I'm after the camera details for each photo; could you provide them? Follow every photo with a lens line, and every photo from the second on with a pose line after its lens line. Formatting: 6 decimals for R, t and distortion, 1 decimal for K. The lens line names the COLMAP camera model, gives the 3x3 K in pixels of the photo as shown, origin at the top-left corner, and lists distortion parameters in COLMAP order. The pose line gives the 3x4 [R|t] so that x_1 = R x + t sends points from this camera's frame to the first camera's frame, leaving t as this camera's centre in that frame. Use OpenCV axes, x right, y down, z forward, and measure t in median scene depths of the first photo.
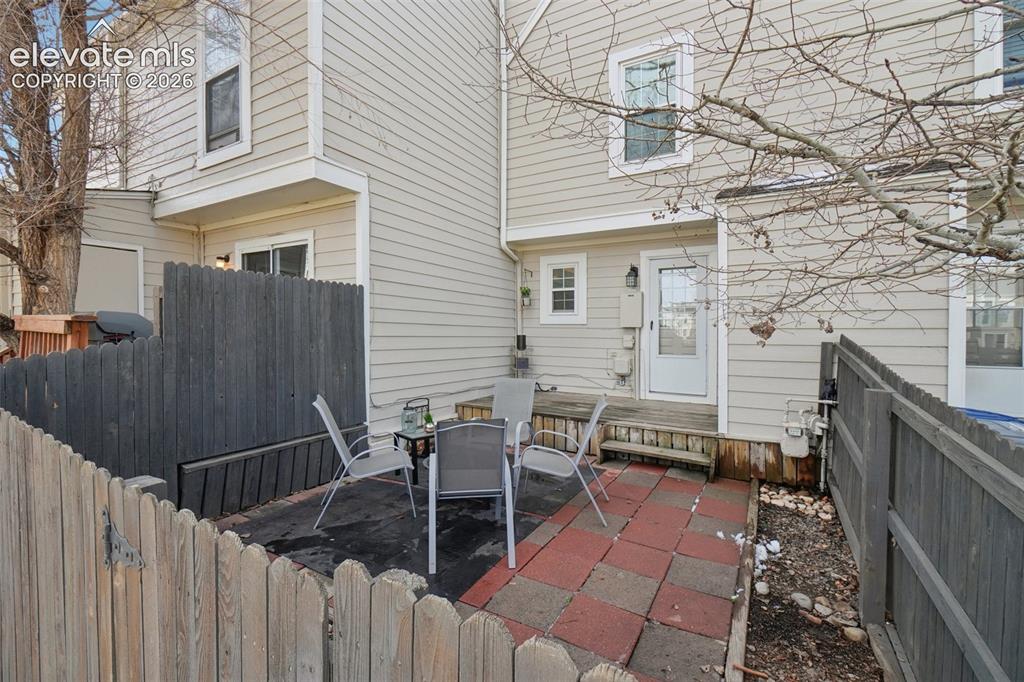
lens RADIAL K [[440.9, 0, 507.6], [0, 440.9, 343.7], [0, 0, 1]] dist [-0.003115, -0.001769]
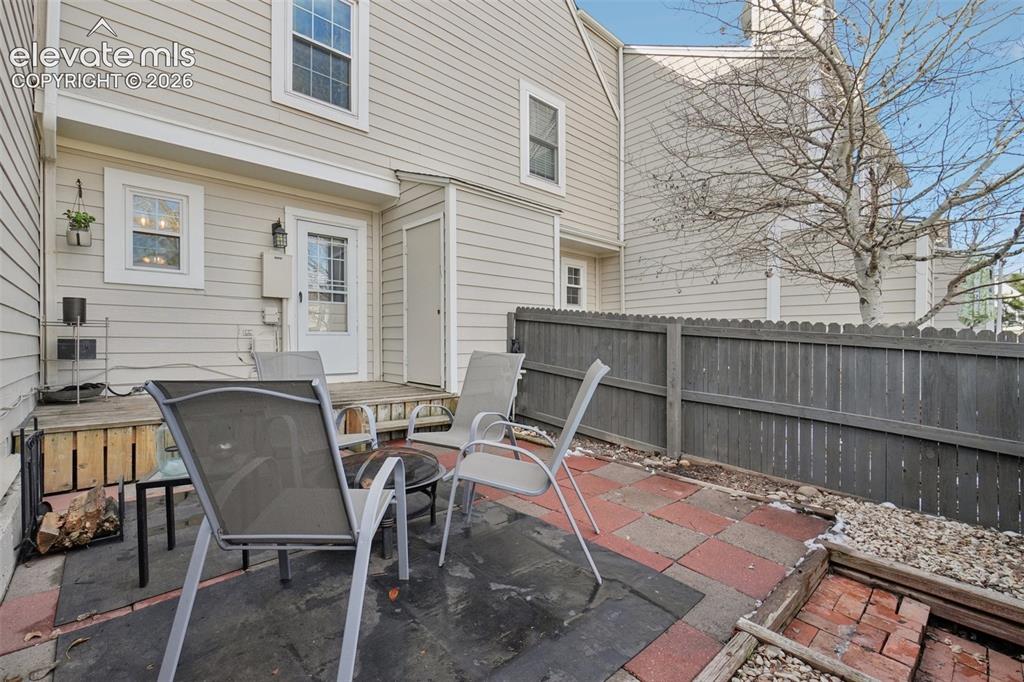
lens RADIAL K [[440.9, 0, 504.8], [0, 440.9, 340.1], [0, 0, 1]] dist [-0.003115, -0.001769]
pose [[0.317427, -0.005380, 0.948267, -0.348669], [0.024194, 0.999704, -0.002427, 0.051776], [-0.947974, 0.023713, 0.317464, 0.356691]]
